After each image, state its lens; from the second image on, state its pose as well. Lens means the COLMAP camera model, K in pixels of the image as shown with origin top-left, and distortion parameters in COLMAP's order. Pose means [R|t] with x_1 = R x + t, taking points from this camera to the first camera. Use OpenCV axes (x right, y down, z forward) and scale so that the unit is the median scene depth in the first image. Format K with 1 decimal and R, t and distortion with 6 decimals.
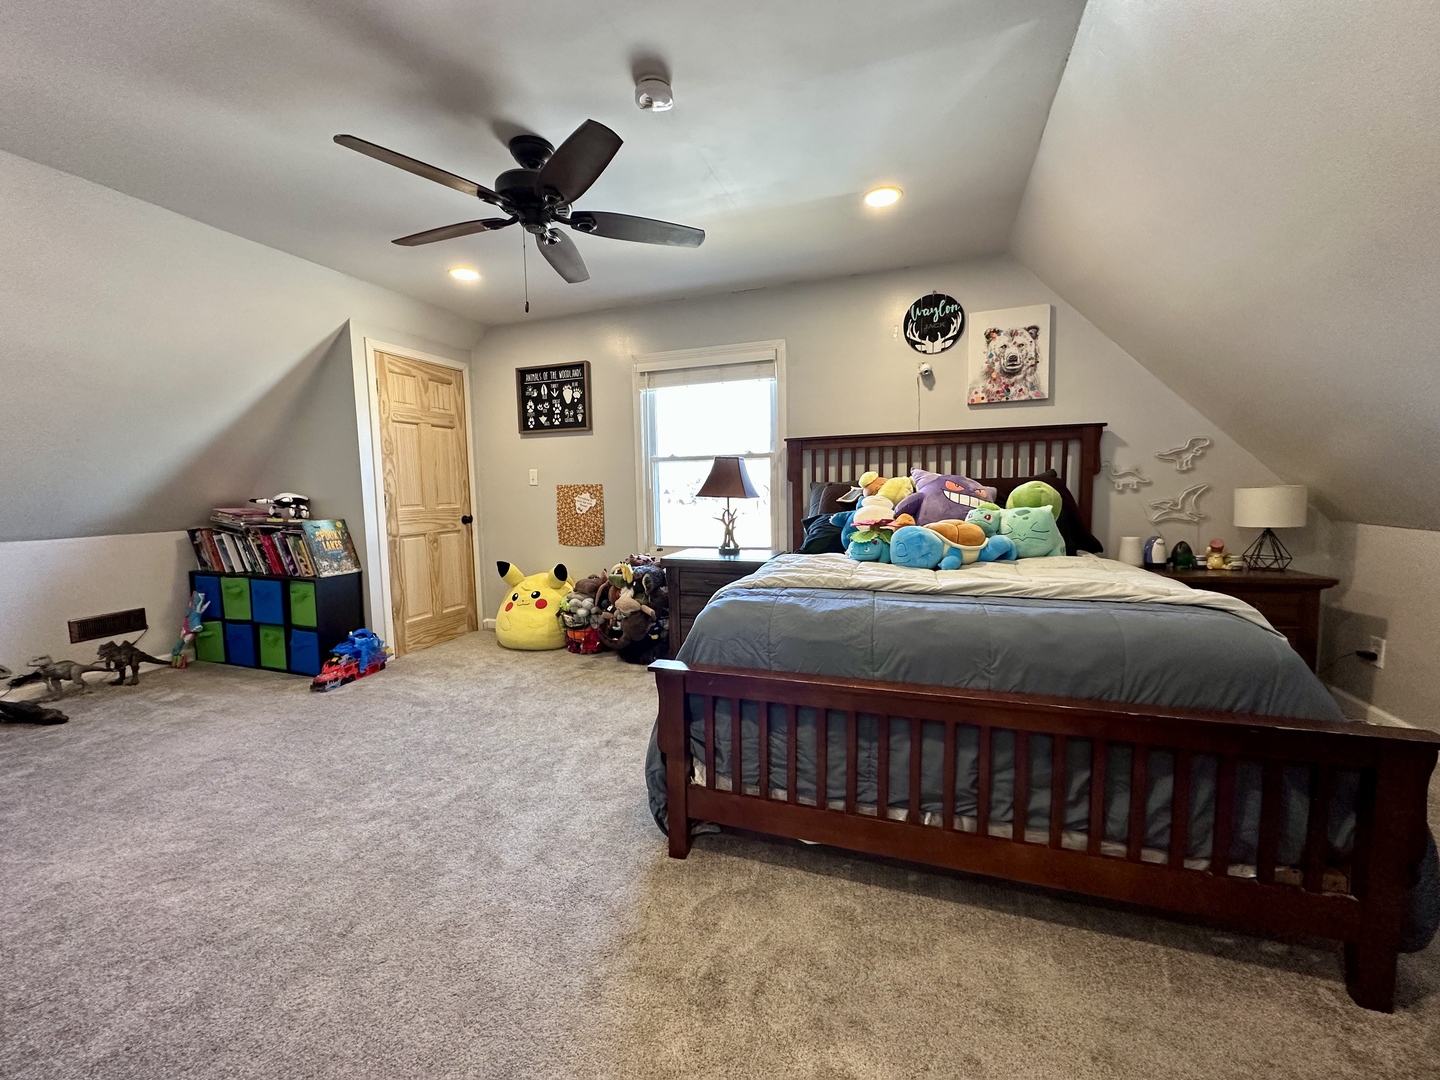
lens RADIAL K [[574.2, 0, 716.4], [0, 574.2, 541.0], [0, 0, 1]] dist [-0.003400, 0.000337]
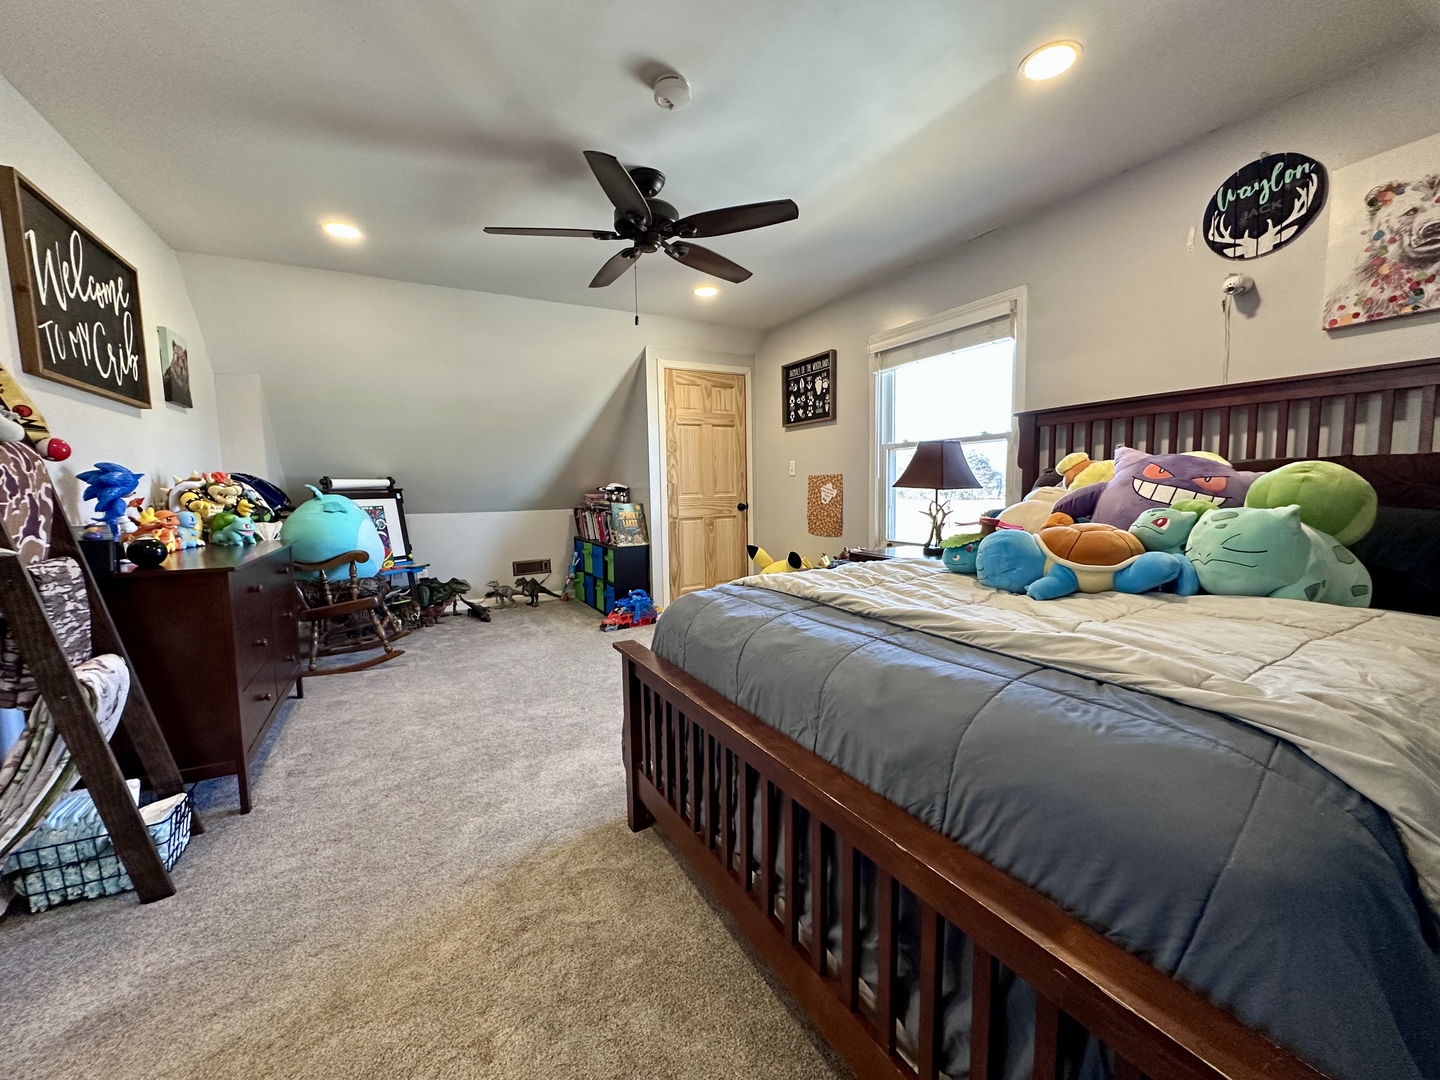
lens RADIAL K [[574.2, 0, 716.4], [0, 574.2, 541.0], [0, 0, 1]] dist [-0.003400, 0.000337]
pose [[0.748010, 0.066502, -0.660348, 0.333149], [-0.055325, 0.997752, 0.037811, -0.011921], [0.661378, 0.008251, 0.750007, 0.142512]]
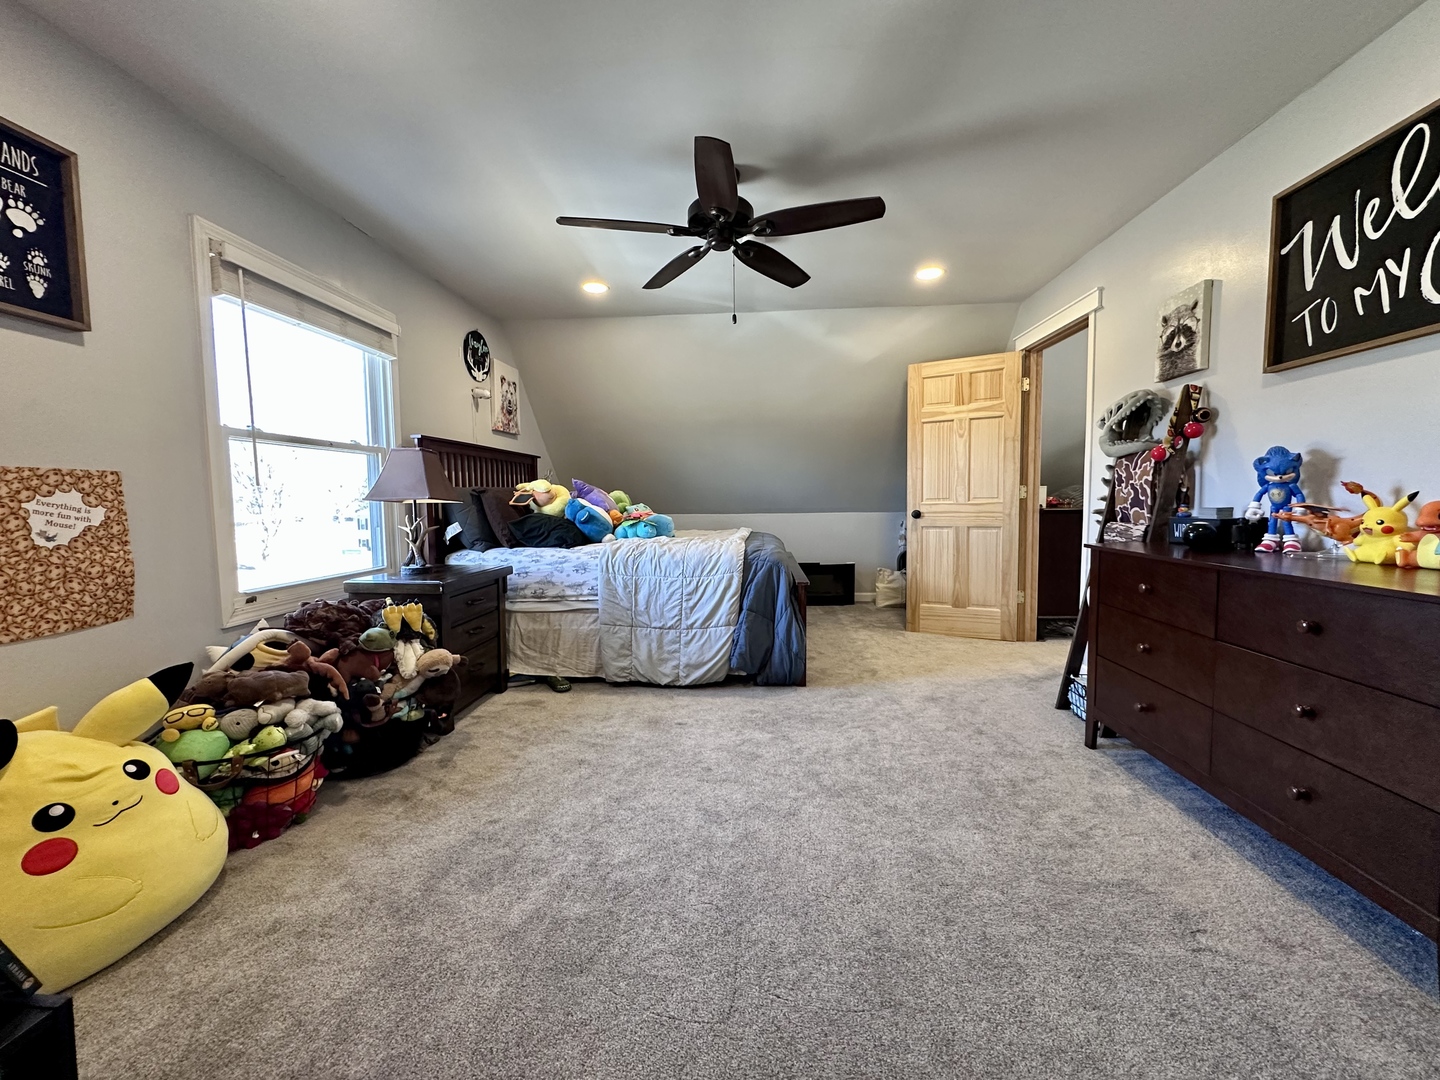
lens RADIAL K [[574.2, 0, 716.4], [0, 574.2, 541.0], [0, 0, 1]] dist [-0.003400, 0.000337]
pose [[-0.267686, -0.051190, 0.962145, -0.812621], [0.103648, 0.991263, 0.081576, -0.042983], [-0.957915, 0.121561, -0.260041, 0.792225]]
